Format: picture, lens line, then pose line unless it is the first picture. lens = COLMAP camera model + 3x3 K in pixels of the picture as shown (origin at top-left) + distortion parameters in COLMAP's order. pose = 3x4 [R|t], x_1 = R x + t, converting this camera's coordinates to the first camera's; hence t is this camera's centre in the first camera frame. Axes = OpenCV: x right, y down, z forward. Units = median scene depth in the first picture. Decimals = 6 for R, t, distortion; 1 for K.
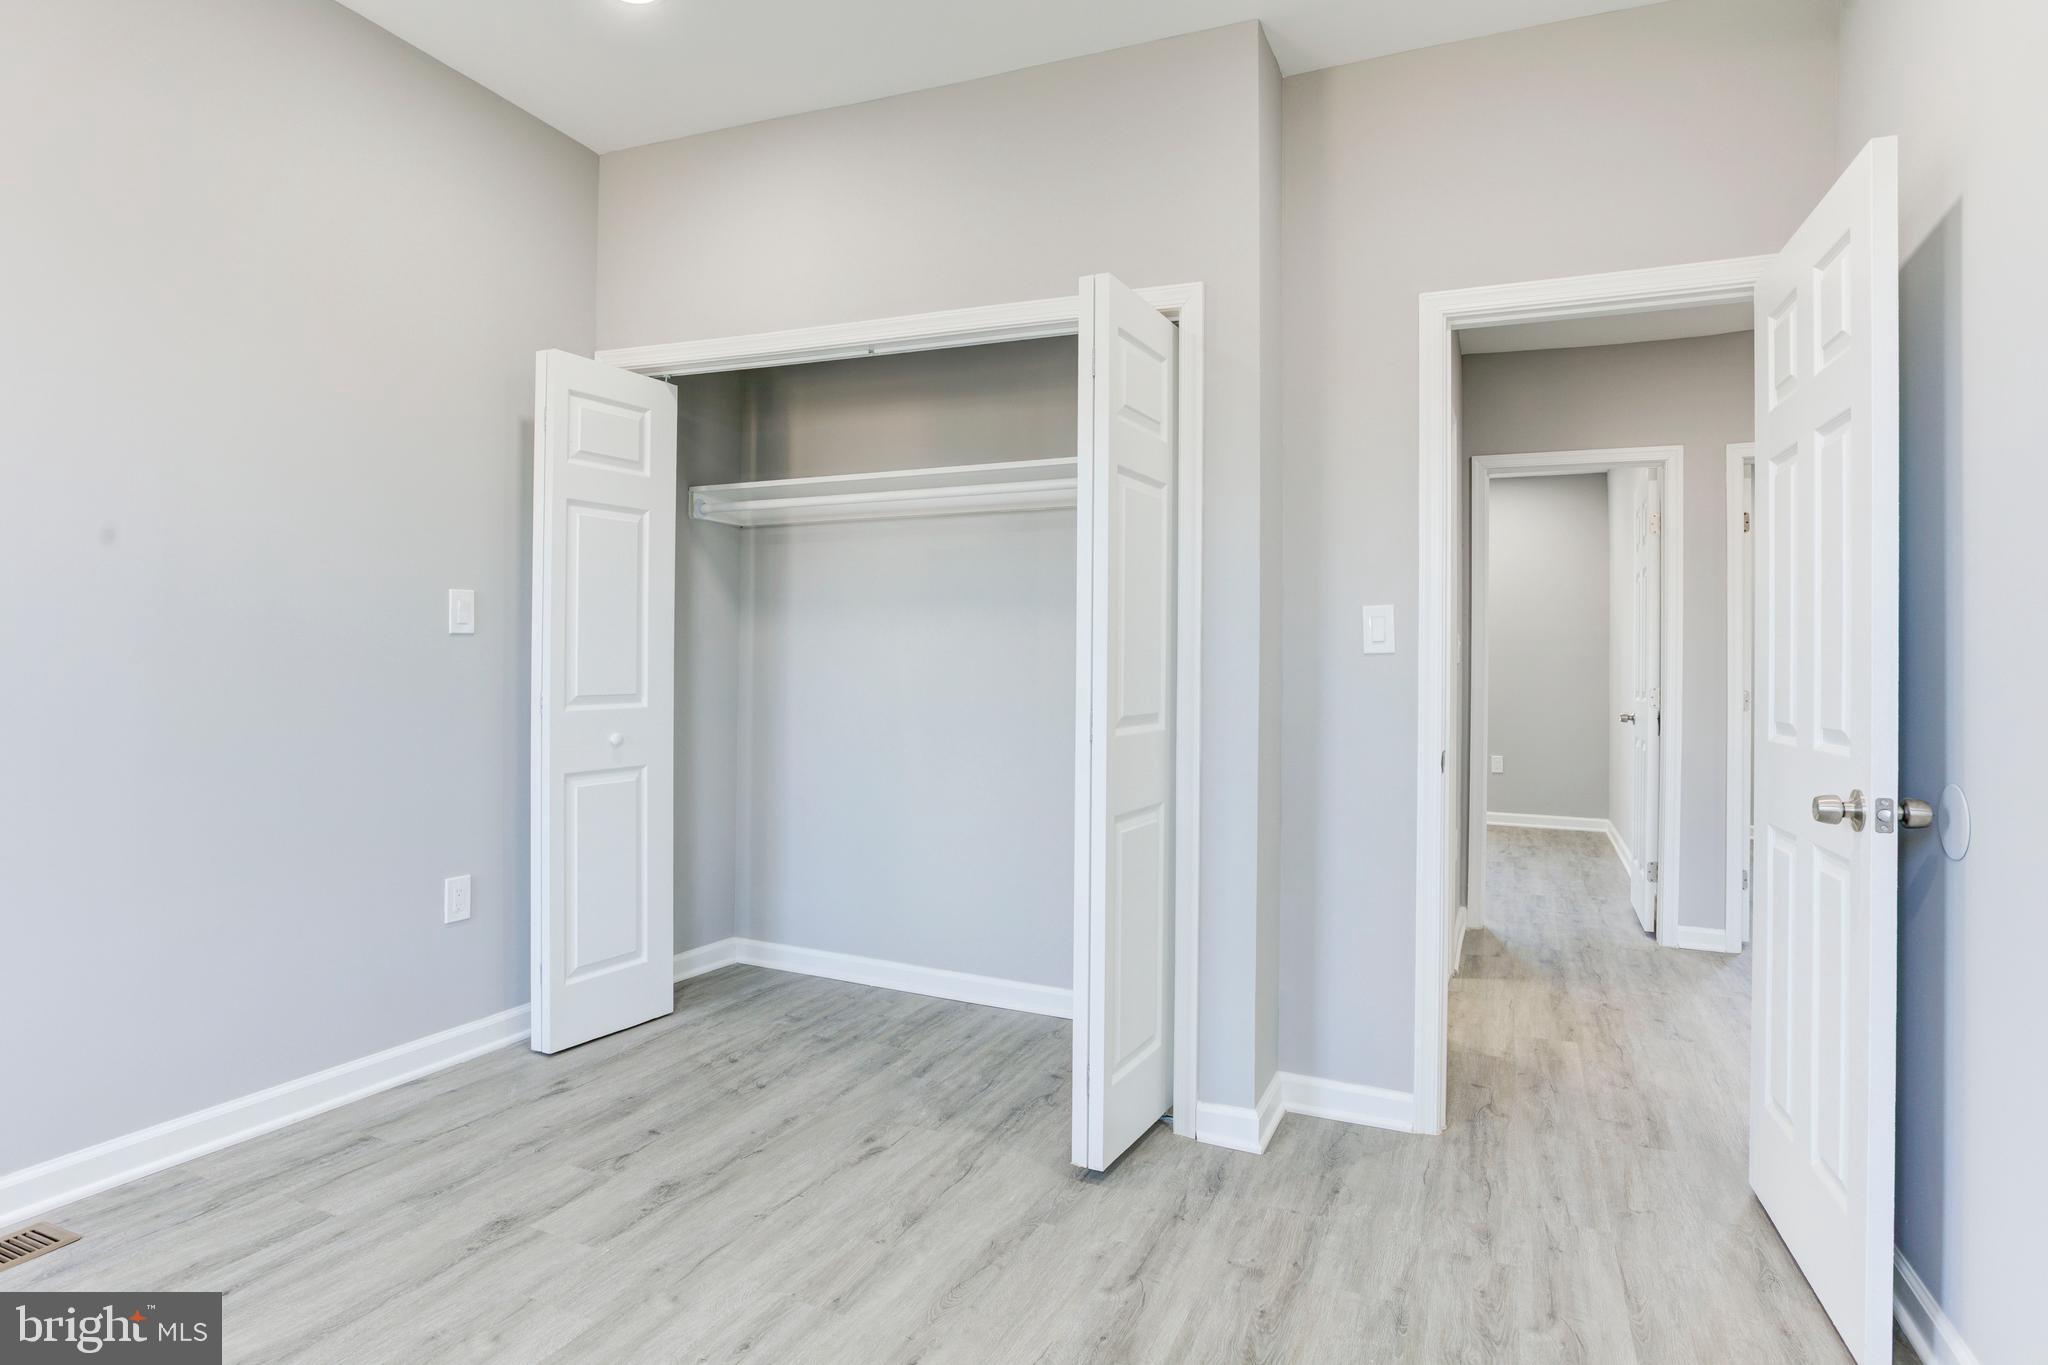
lens RADIAL K [[1099.7, 0, 1044.9], [0, 1099.7, 655.1], [0, 0, 1]] dist [-0.060053, 0.029592]
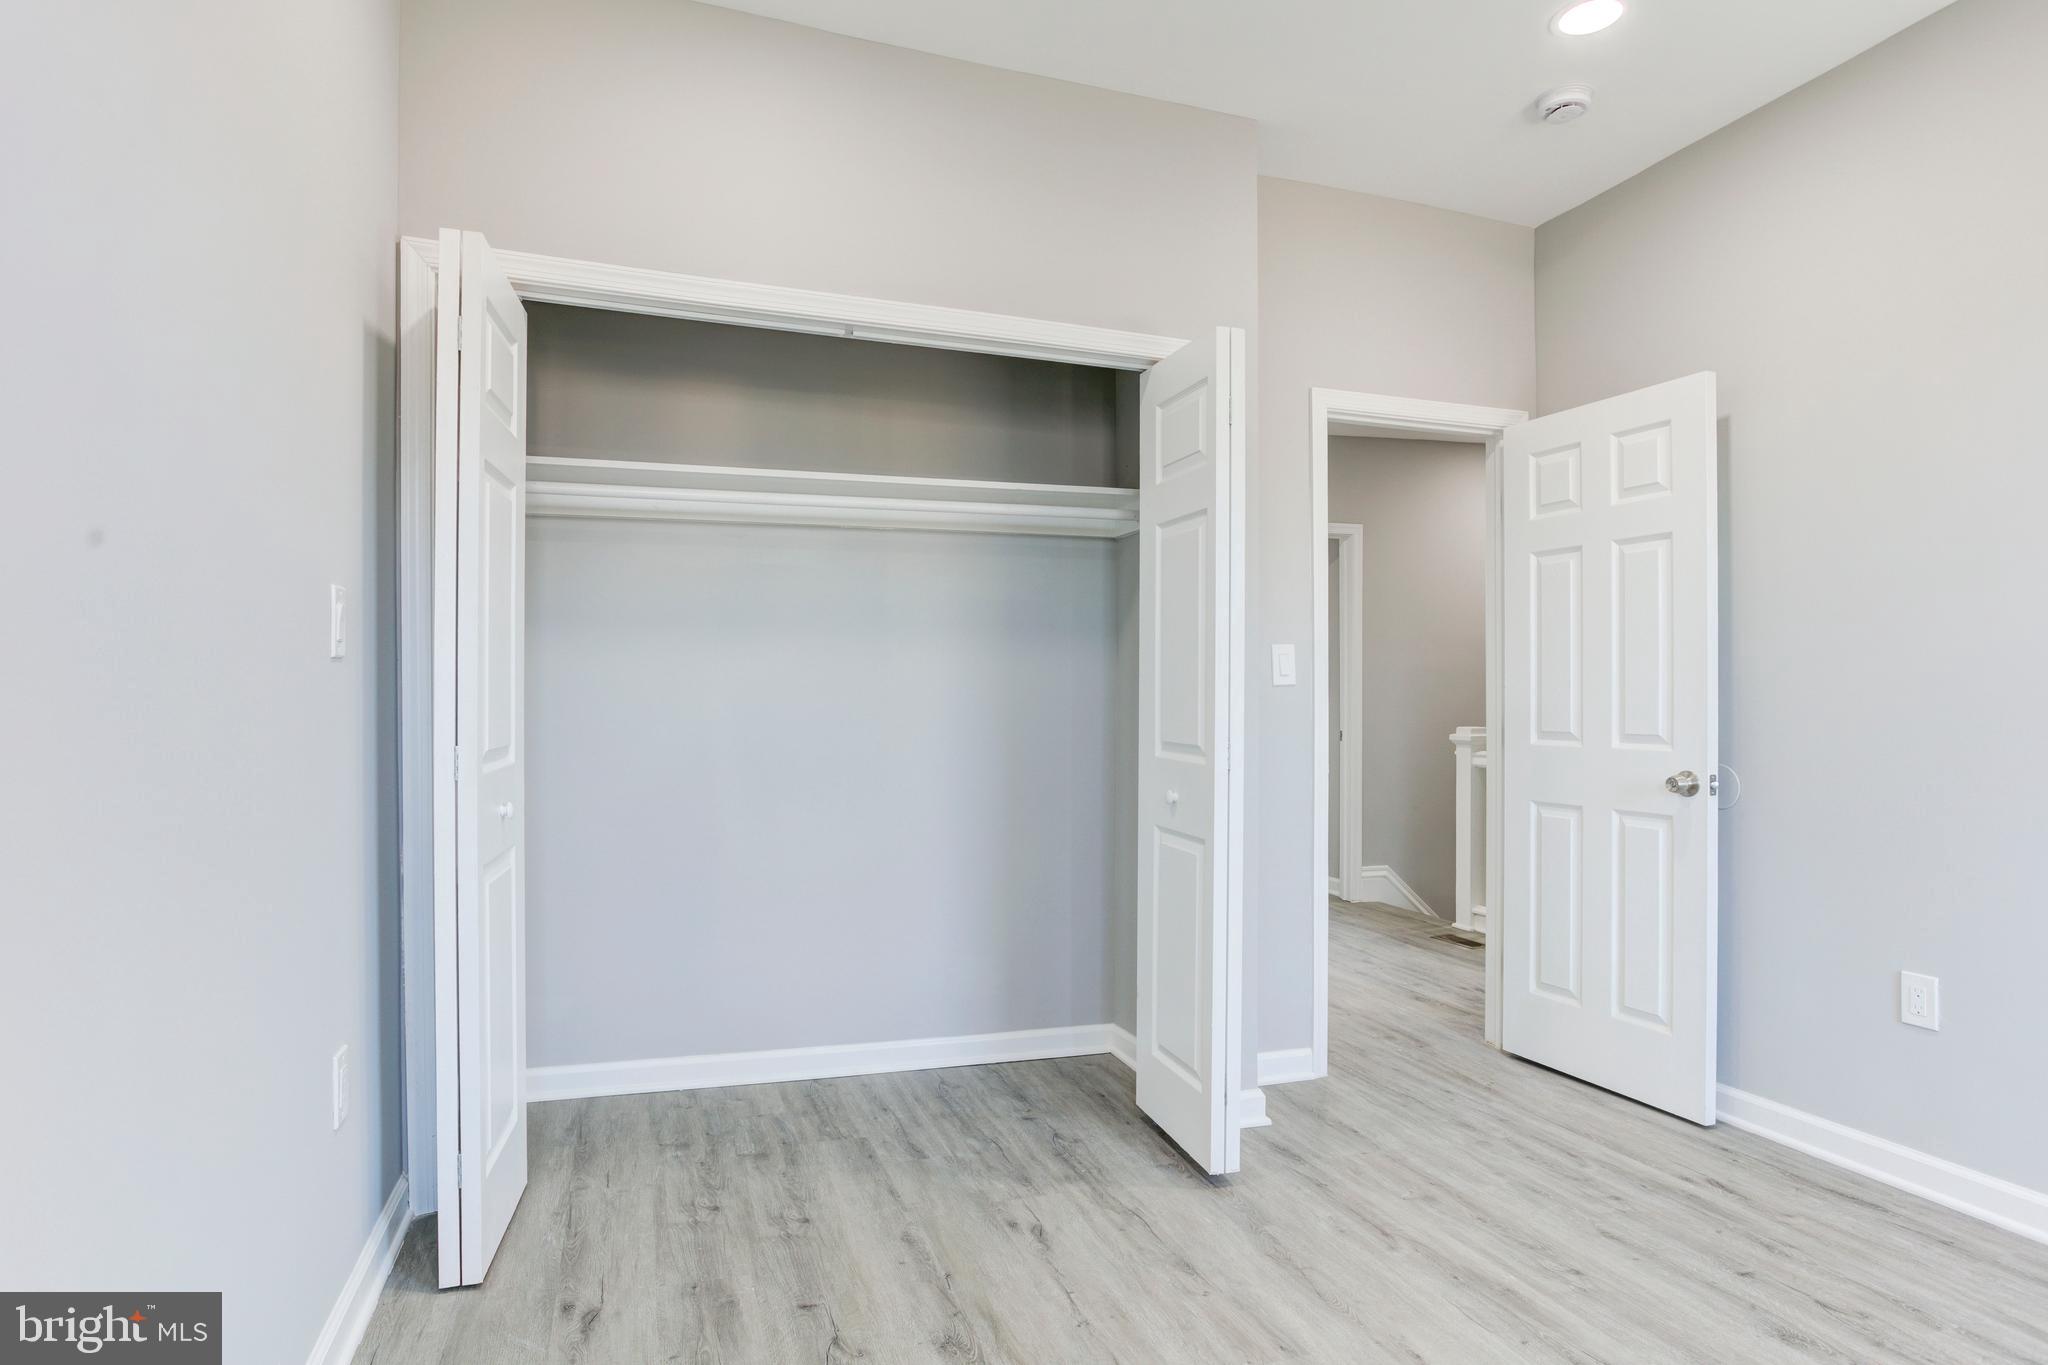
lens RADIAL K [[1099.7, 0, 1067.3], [0, 1099.7, 694.9], [0, 0, 1]] dist [-0.060053, 0.029592]
pose [[0.737291, -0.007427, 0.675534, -0.776533], [-0.000219, 0.999937, 0.011234, -0.005361], [-0.675575, -0.008431, 0.737243, 0.323374]]
